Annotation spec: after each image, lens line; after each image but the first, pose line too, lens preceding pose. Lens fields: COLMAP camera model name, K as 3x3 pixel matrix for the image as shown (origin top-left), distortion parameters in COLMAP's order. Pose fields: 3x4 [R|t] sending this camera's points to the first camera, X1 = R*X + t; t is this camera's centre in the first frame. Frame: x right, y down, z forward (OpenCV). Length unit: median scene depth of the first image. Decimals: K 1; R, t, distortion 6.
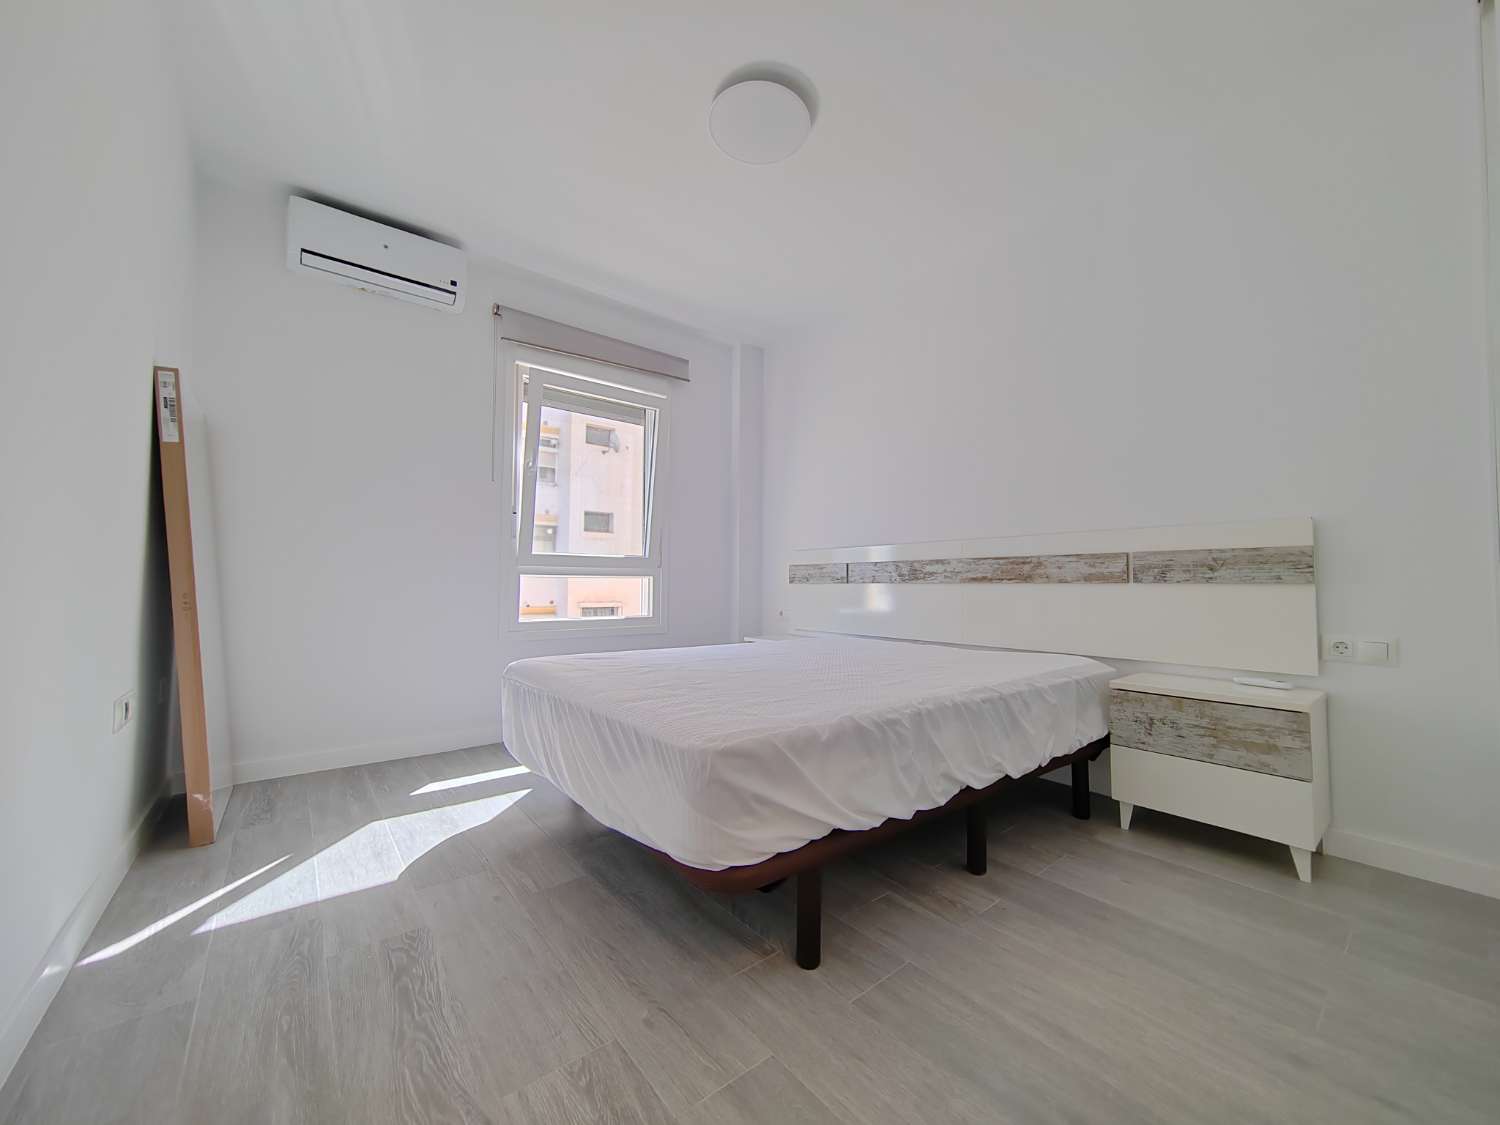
lens RADIAL K [[581.5, 0, 747.9], [0, 581.5, 563.1], [0, 0, 1]] dist [-0.008339, 0.005785]
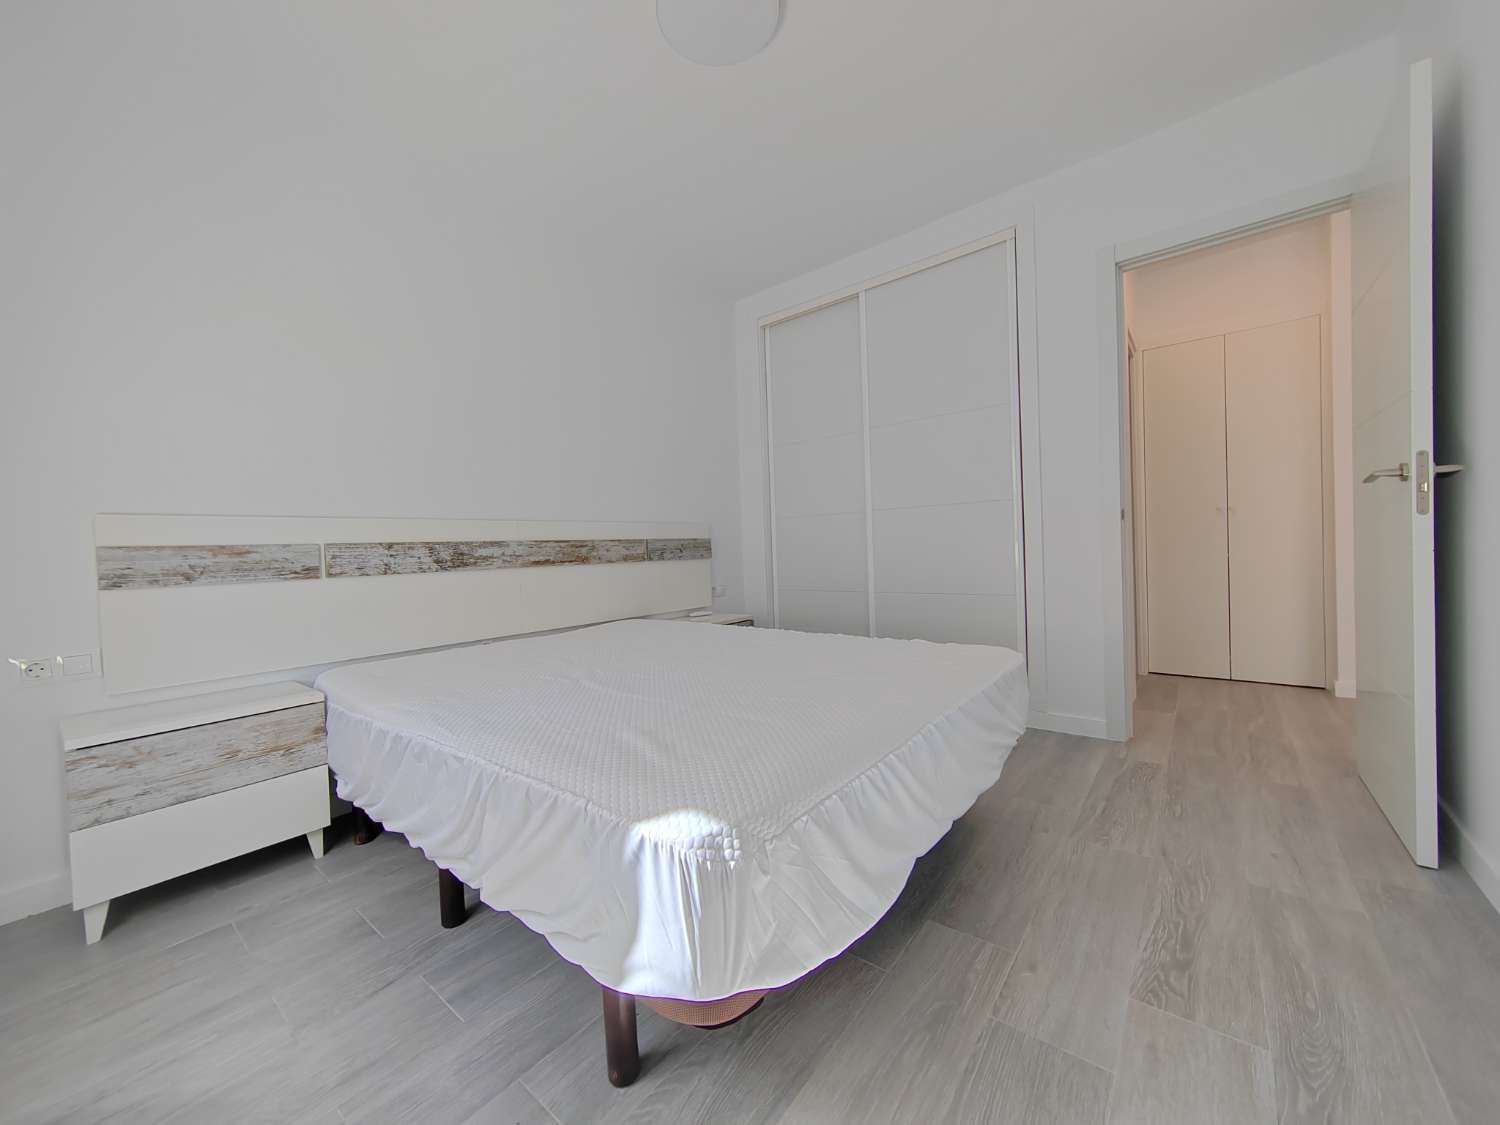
lens RADIAL K [[581.5, 0, 747.9], [0, 581.5, 563.1], [0, 0, 1]] dist [-0.008339, 0.005785]
pose [[-0.227471, -0.021410, 0.973550, -0.995023], [-0.002782, 0.999768, 0.021337, 0.011119], [-0.973781, 0.002145, -0.227477, 1.405693]]
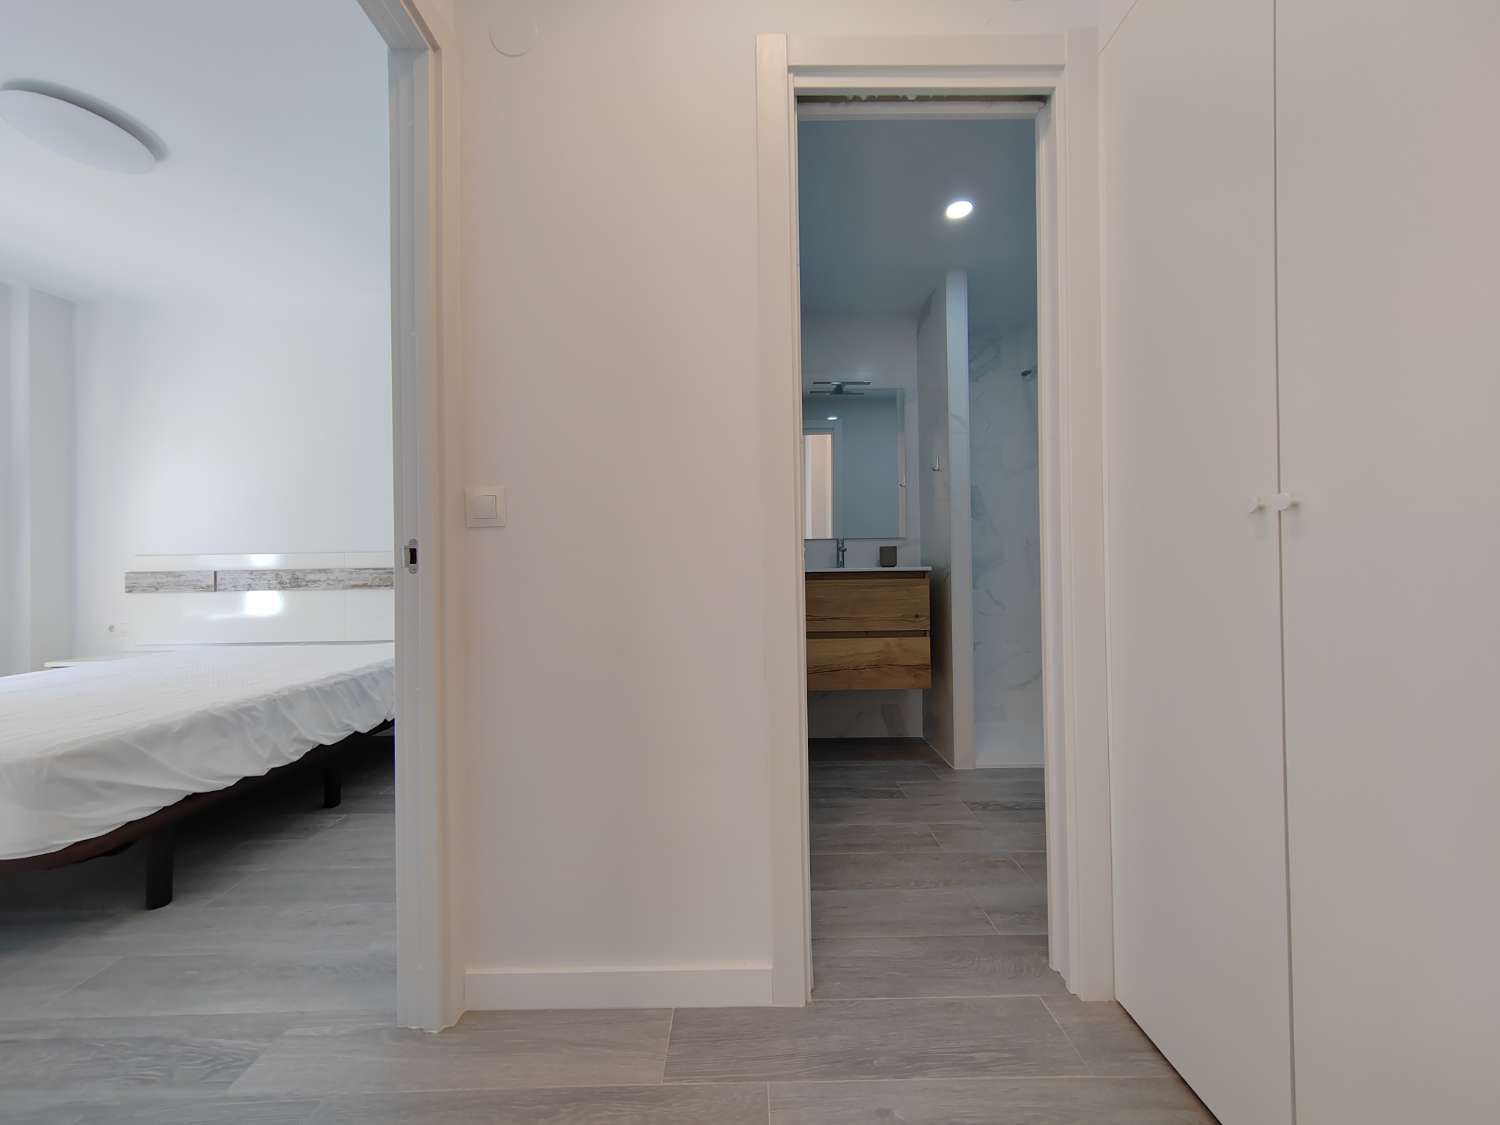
lens RADIAL K [[581.5, 0, 747.9], [0, 581.5, 563.1], [0, 0, 1]] dist [-0.008339, 0.005785]
pose [[0.622545, -0.010554, 0.782513, -0.062874], [-0.010704, 0.999701, 0.021998, -0.086288], [-0.782511, -0.022071, 0.622246, -0.586566]]
